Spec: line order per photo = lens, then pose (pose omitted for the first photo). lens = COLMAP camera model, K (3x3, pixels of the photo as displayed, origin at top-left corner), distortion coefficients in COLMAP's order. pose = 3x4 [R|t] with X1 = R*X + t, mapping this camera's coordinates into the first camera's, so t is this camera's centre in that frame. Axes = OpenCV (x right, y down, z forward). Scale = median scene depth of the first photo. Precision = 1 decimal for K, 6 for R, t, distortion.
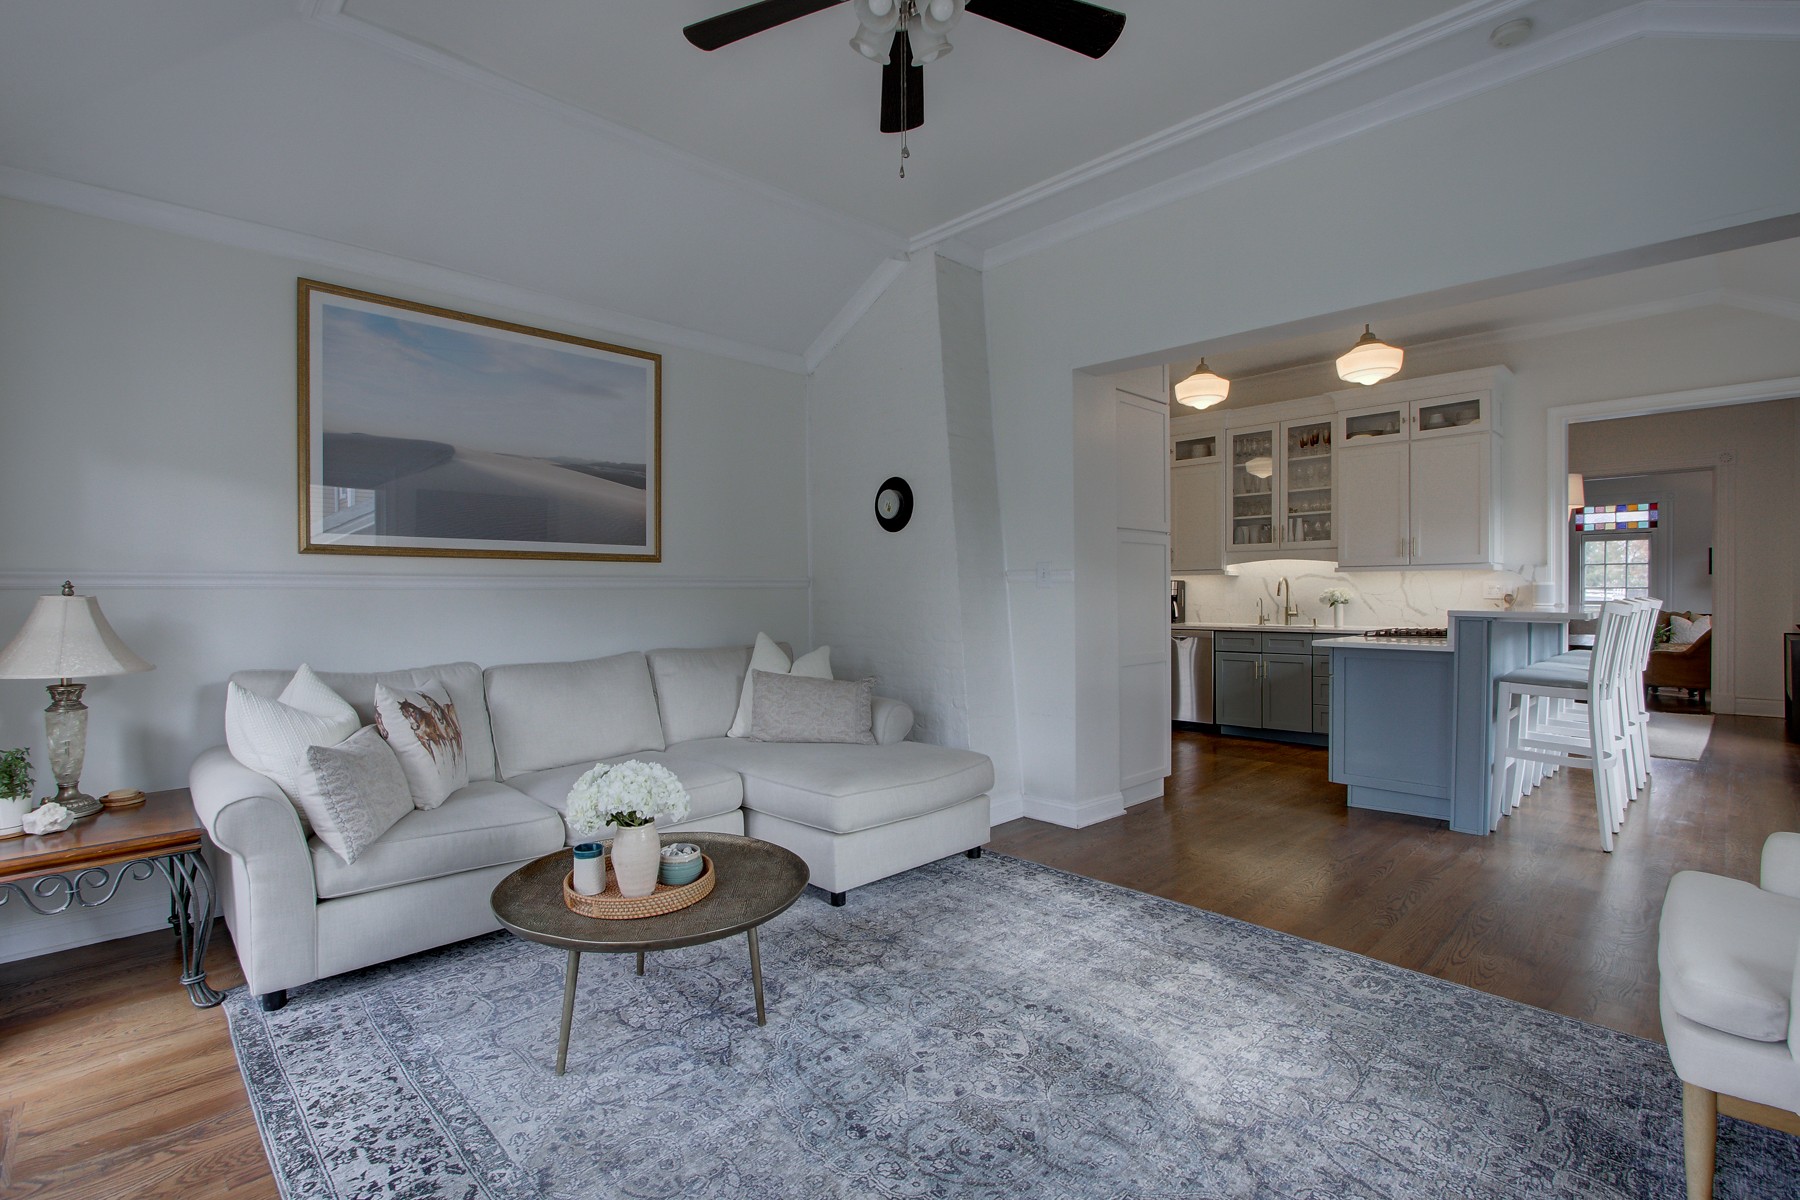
lens RADIAL K [[826.9, 0, 900.0], [0, 826.9, 600.0], [0, 0, 1]] dist [-0.011754, 0.000543]
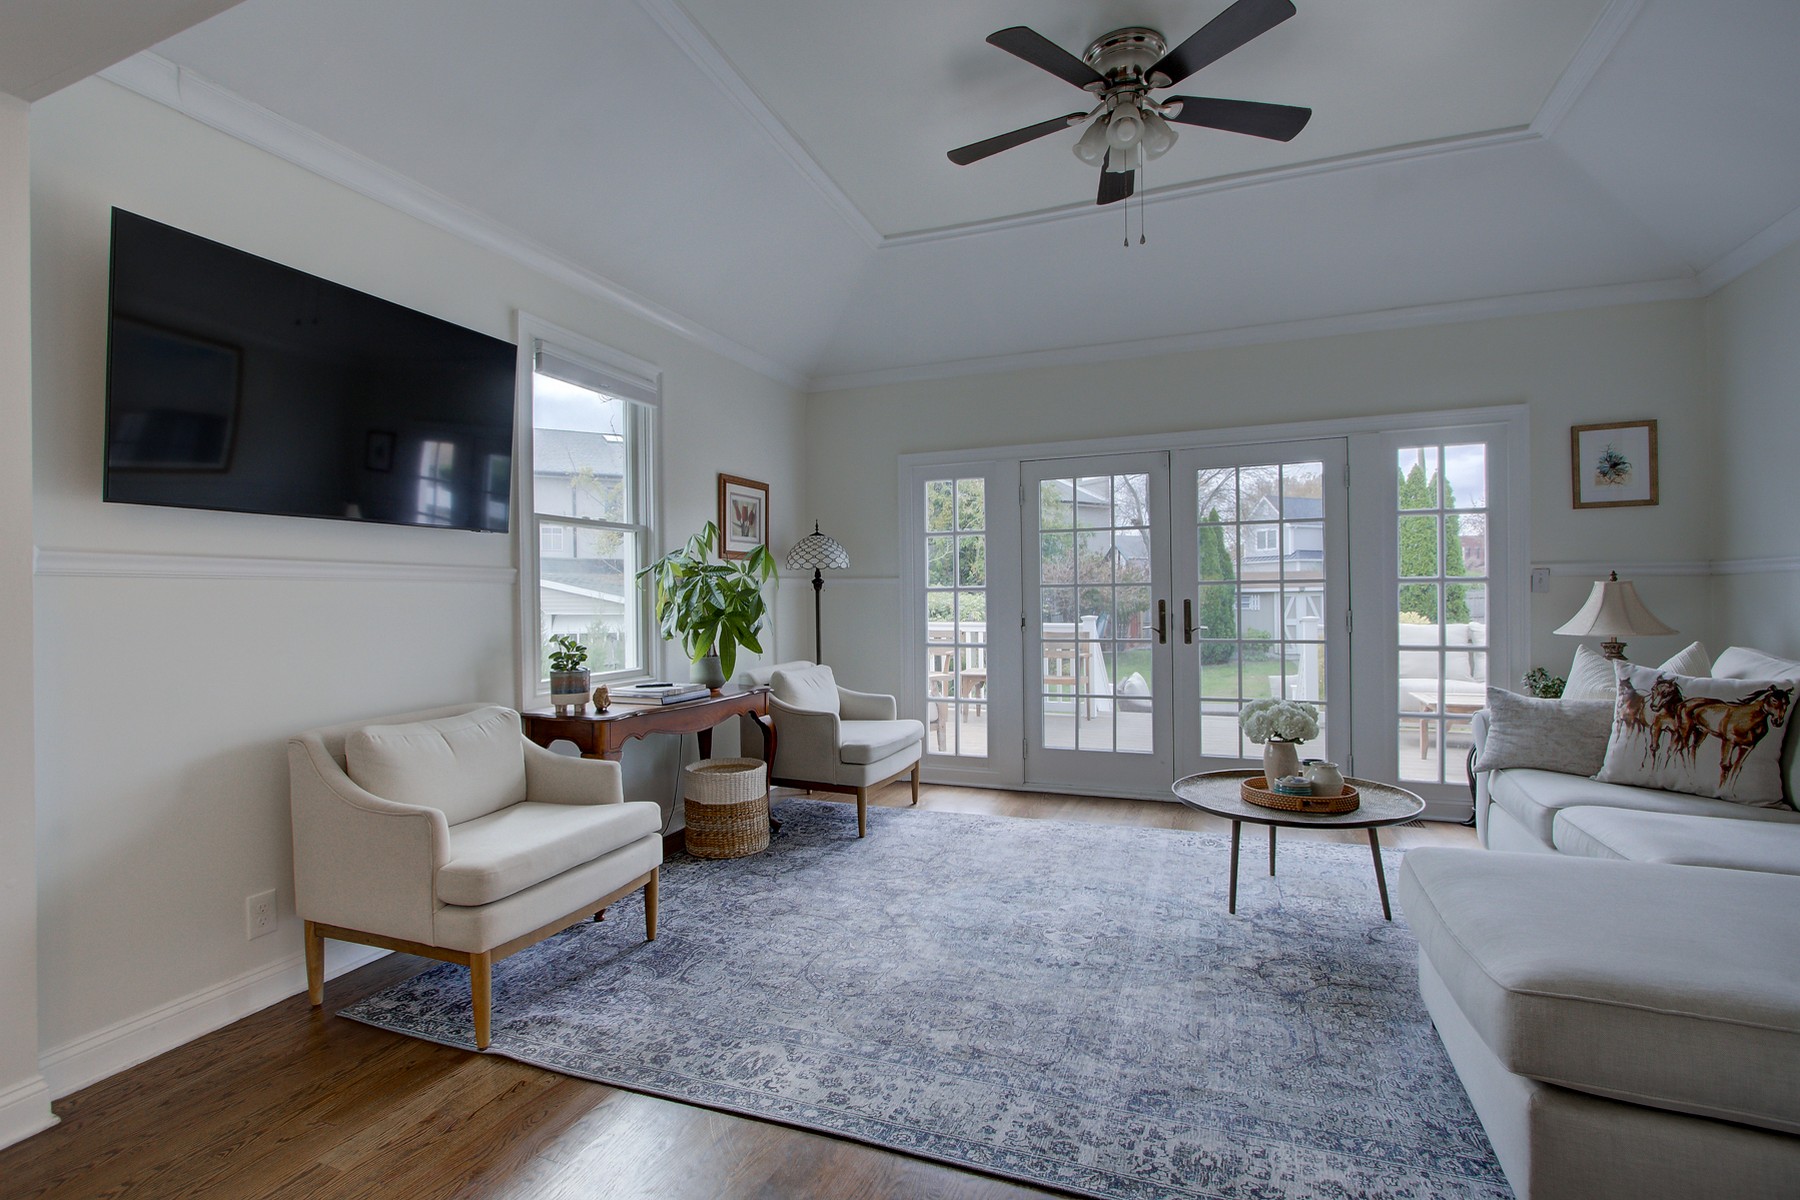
lens RADIAL K [[828.8, 0, 889.5], [0, 828.8, 598.6], [0, 0, 1]] dist [-0.016348, 0.000492]
pose [[-0.916471, 0.011566, -0.399933, 0.711482], [0.008430, 0.999918, 0.009599, 0.000657], [0.400011, 0.005426, -0.916494, 1.662565]]
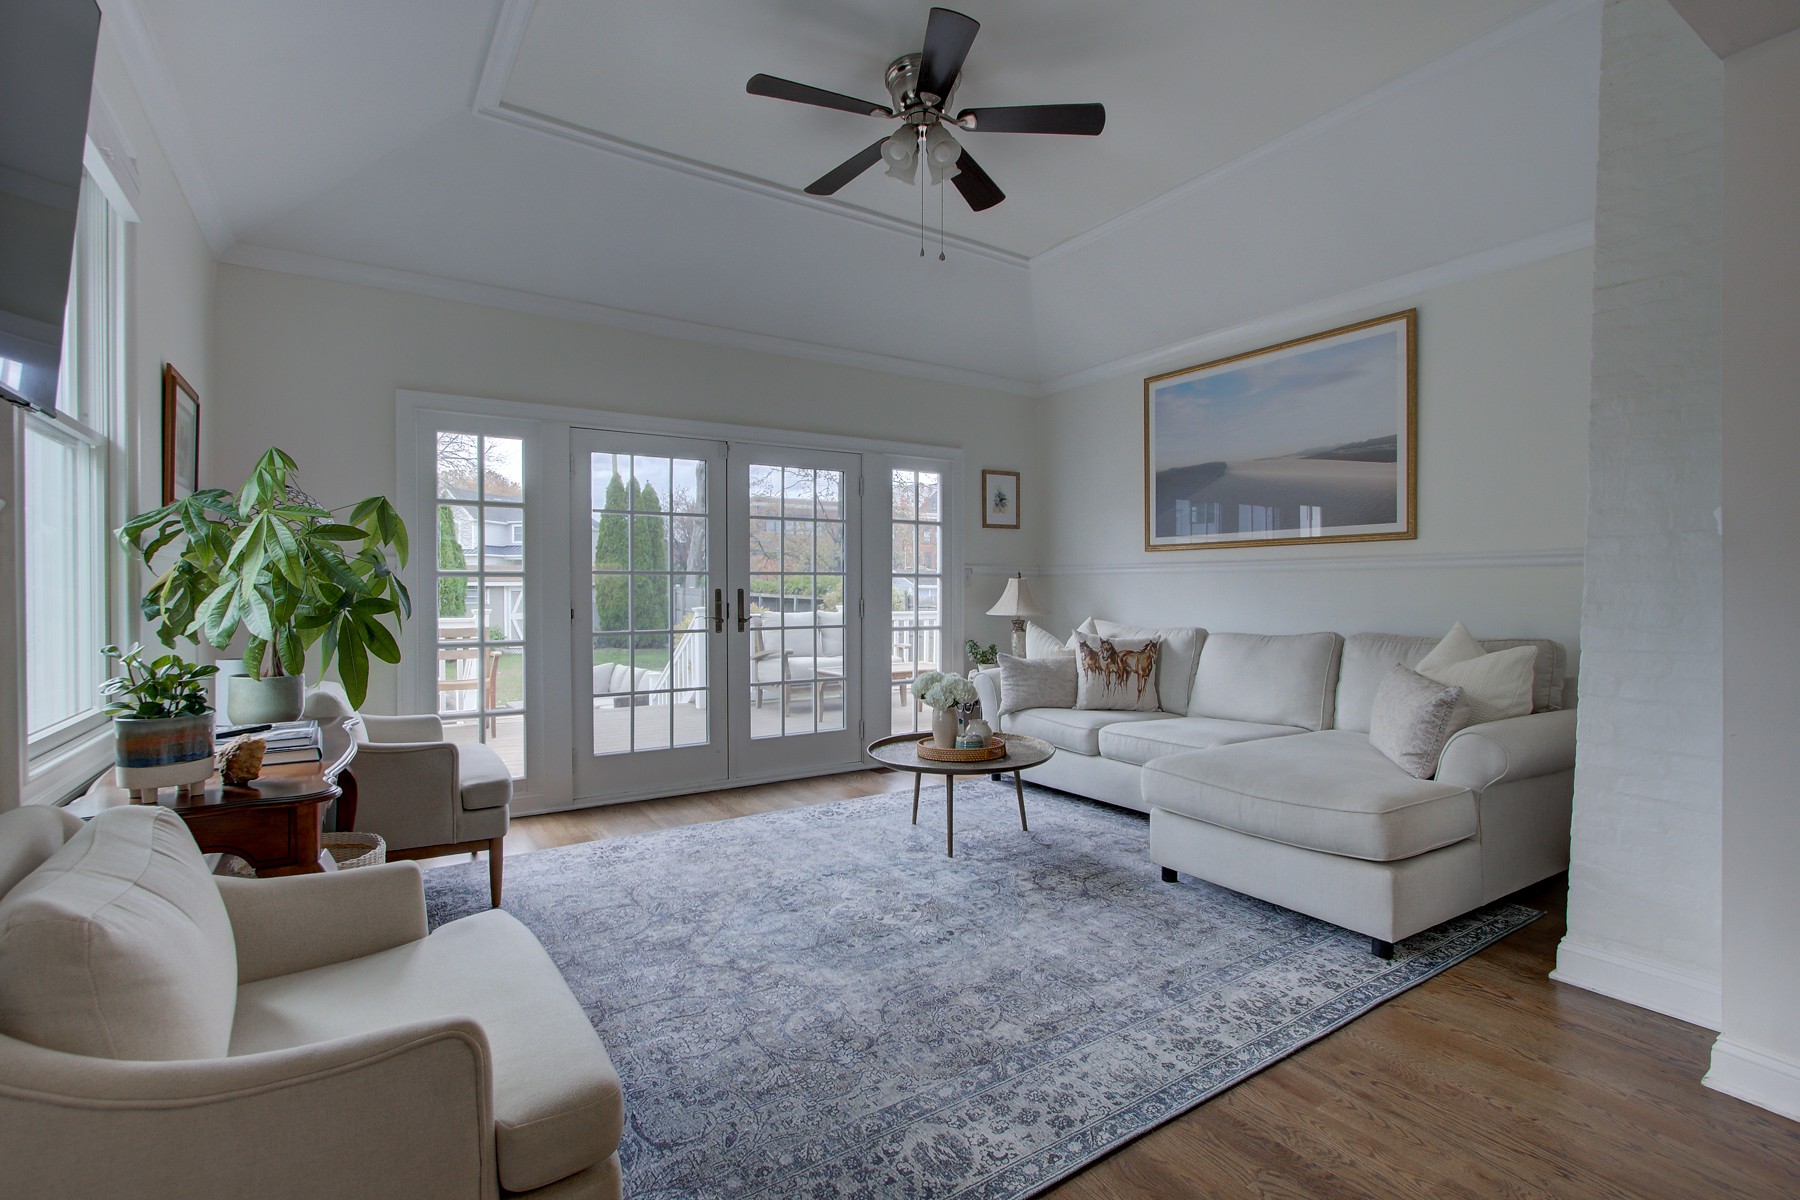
lens RADIAL K [[828.8, 0, 889.5], [0, 828.8, 598.6], [0, 0, 1]] dist [-0.016348, 0.000492]
pose [[-0.202561, 0.012084, -0.979195, 1.121232], [-0.008463, 0.999865, 0.014090, 0.018234], [0.979233, 0.011141, -0.202431, 1.002989]]
